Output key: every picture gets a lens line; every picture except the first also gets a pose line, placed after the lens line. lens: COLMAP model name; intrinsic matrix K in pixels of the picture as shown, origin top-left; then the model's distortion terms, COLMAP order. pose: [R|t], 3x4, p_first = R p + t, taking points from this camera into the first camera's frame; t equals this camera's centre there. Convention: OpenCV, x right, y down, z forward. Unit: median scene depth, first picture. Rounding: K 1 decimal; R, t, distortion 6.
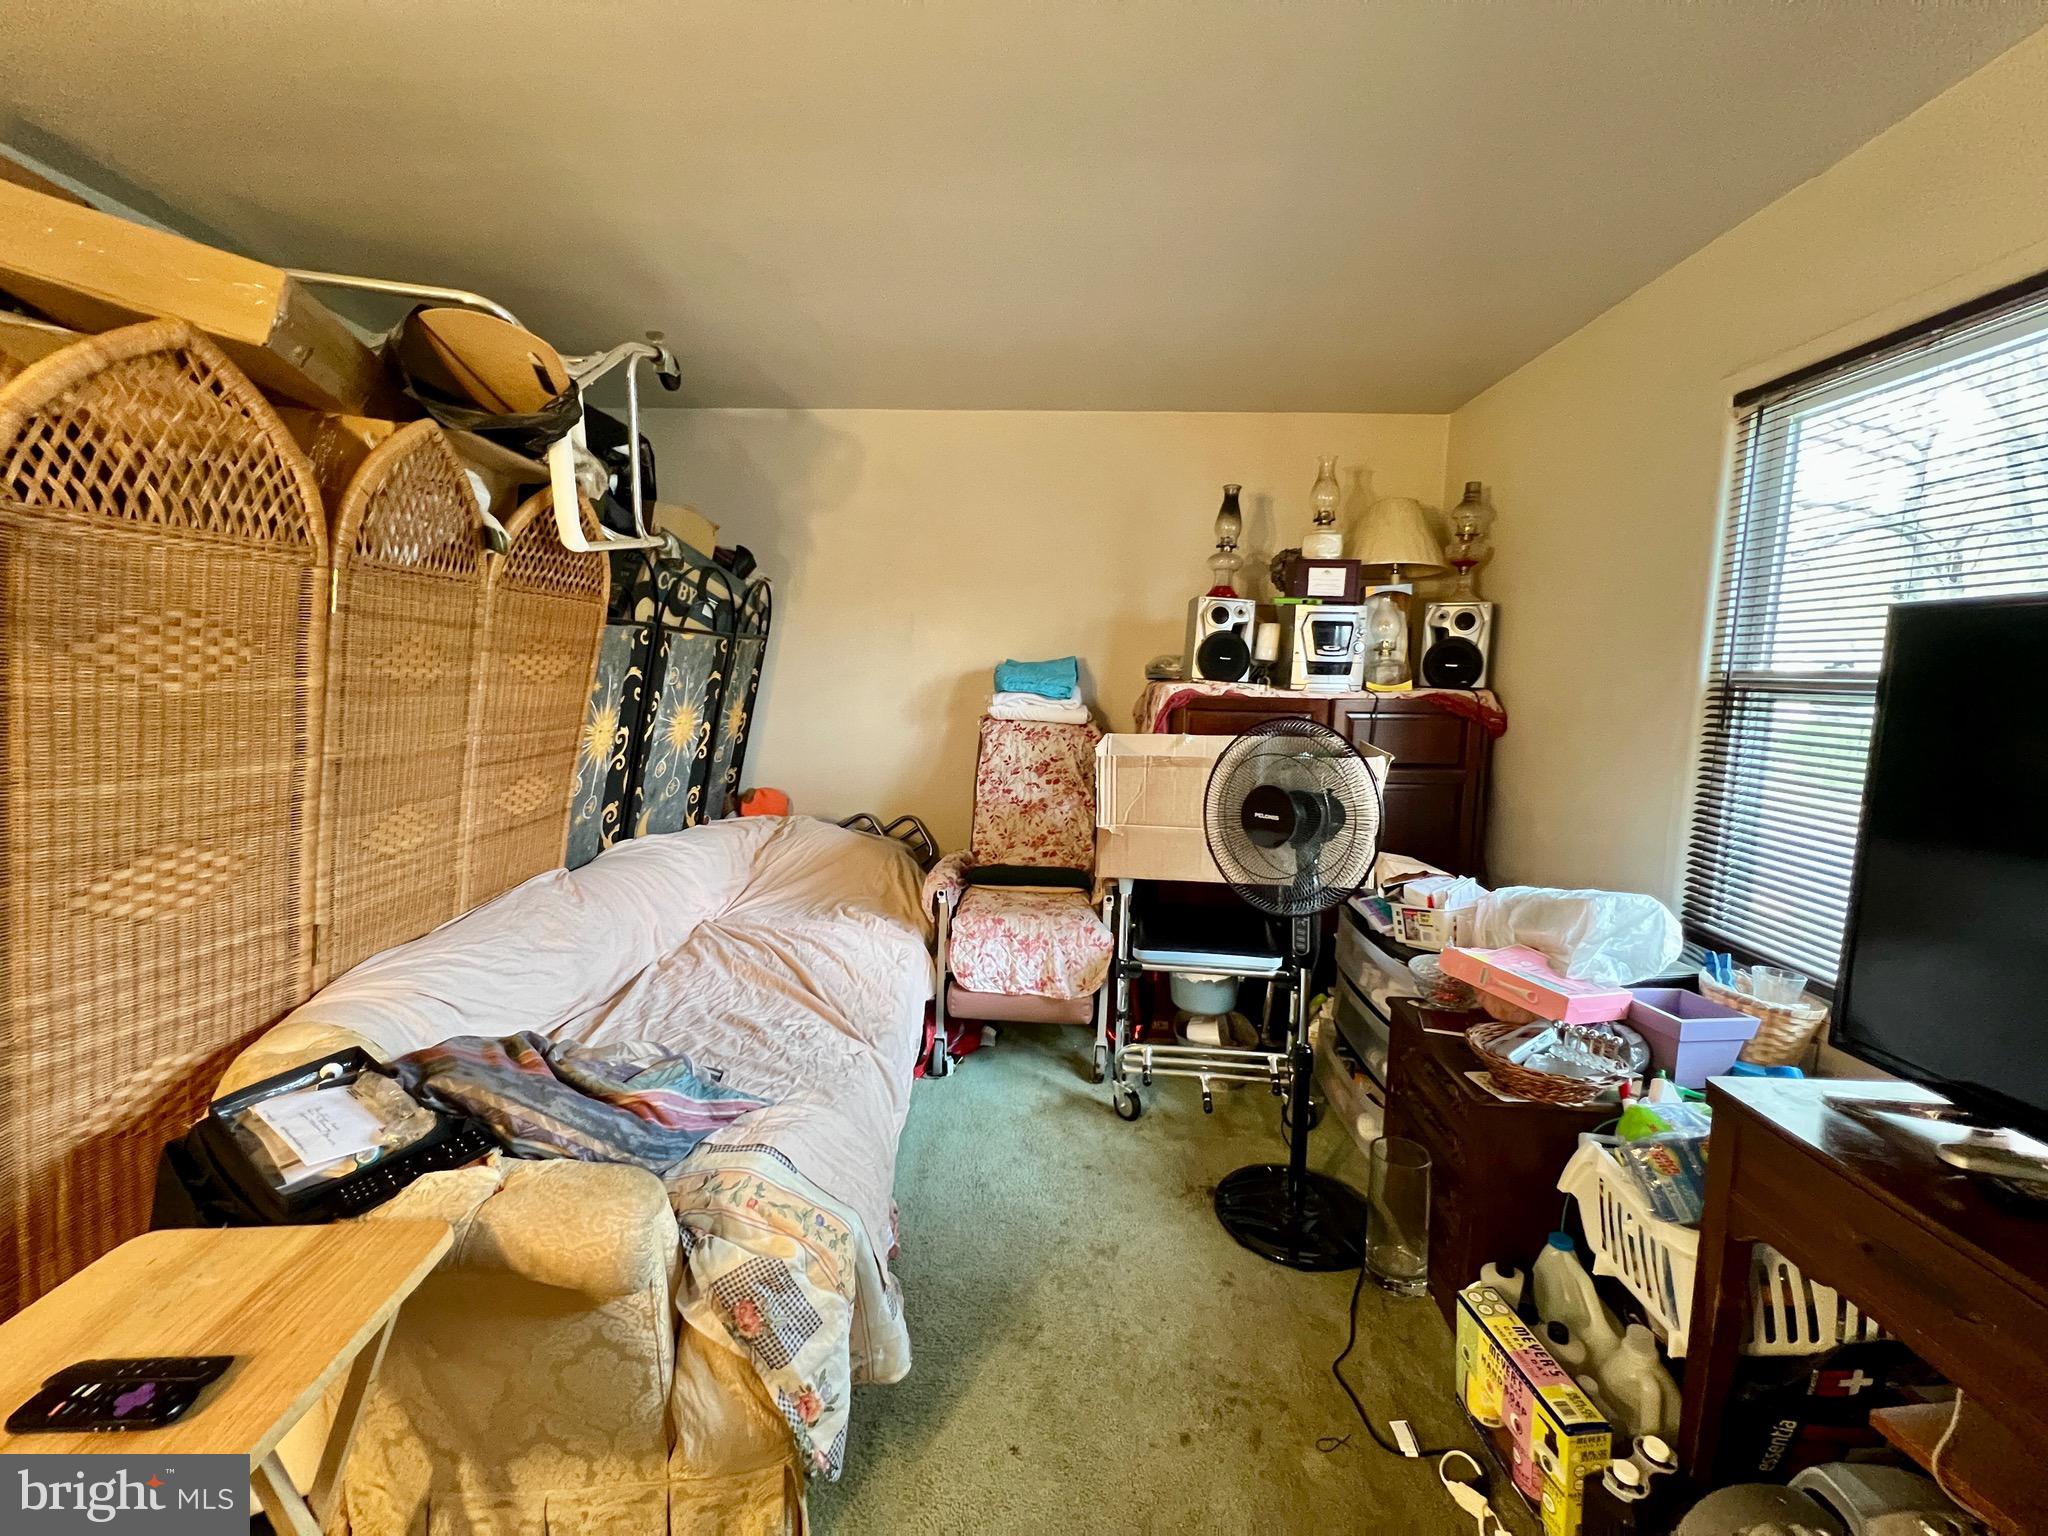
lens RADIAL K [[817.4, 0, 1016.8], [0, 817.4, 762.7], [0, 0, 1]] dist [-0.003747, -0.000067]
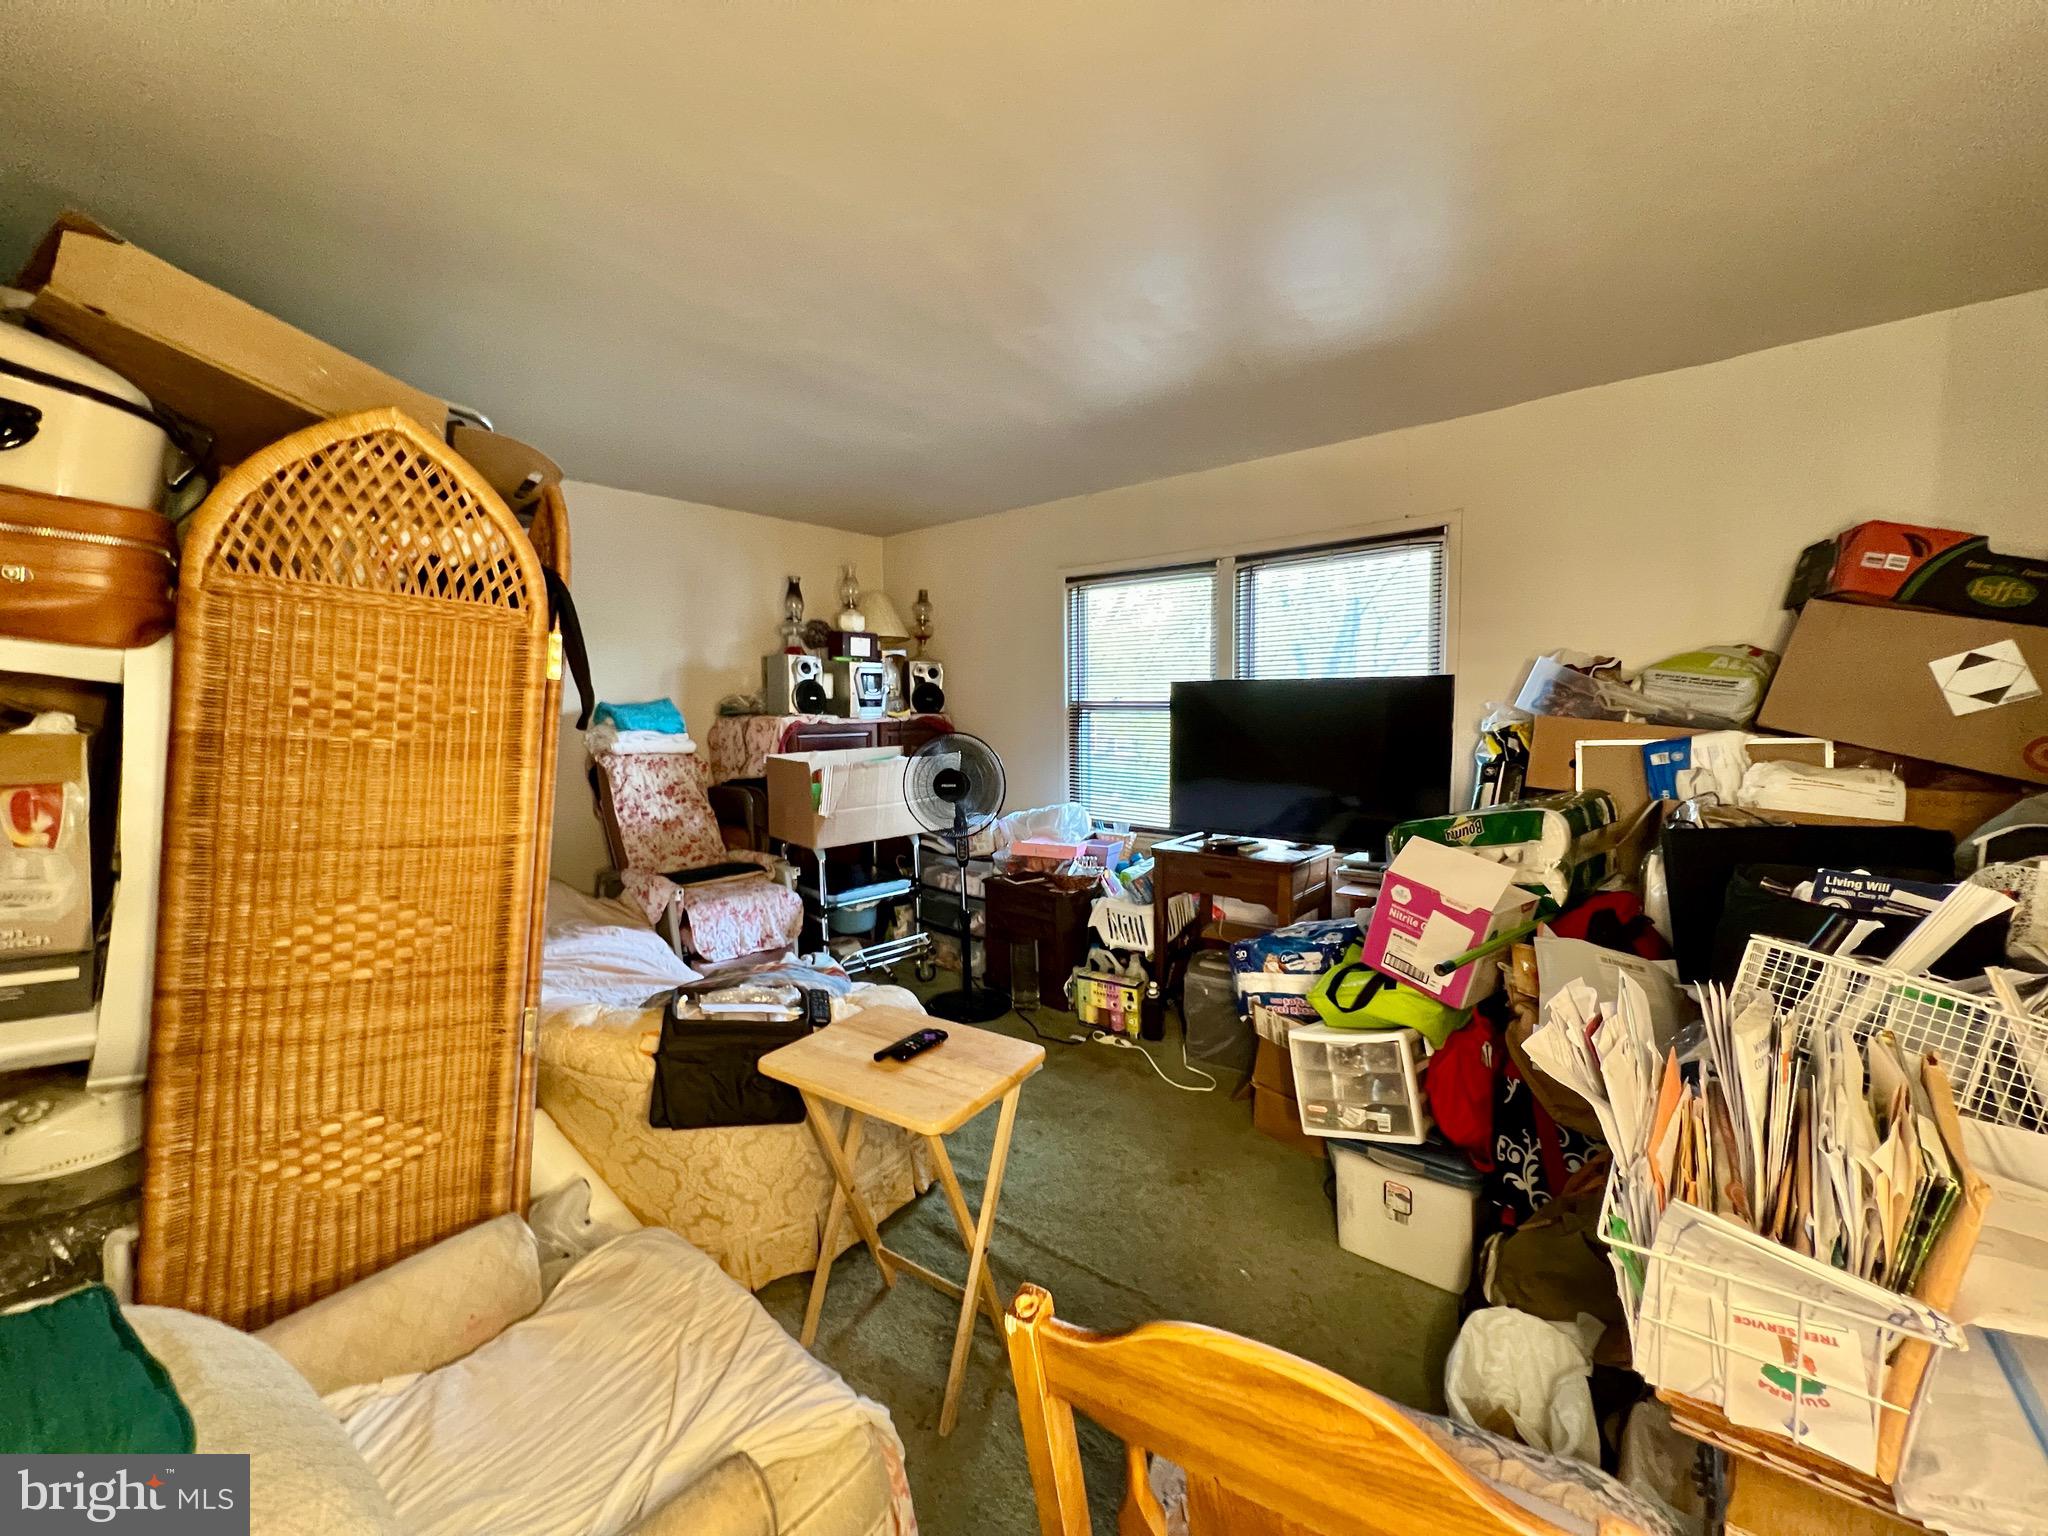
lens RADIAL K [[817.4, 0, 1016.8], [0, 817.4, 762.7], [0, 0, 1]] dist [-0.003747, -0.000067]
pose [[0.612034, -0.084612, 0.786292, -0.671275], [0.109664, 0.993735, 0.021574, -0.005697], [-0.783191, 0.073024, 0.617478, -0.166025]]
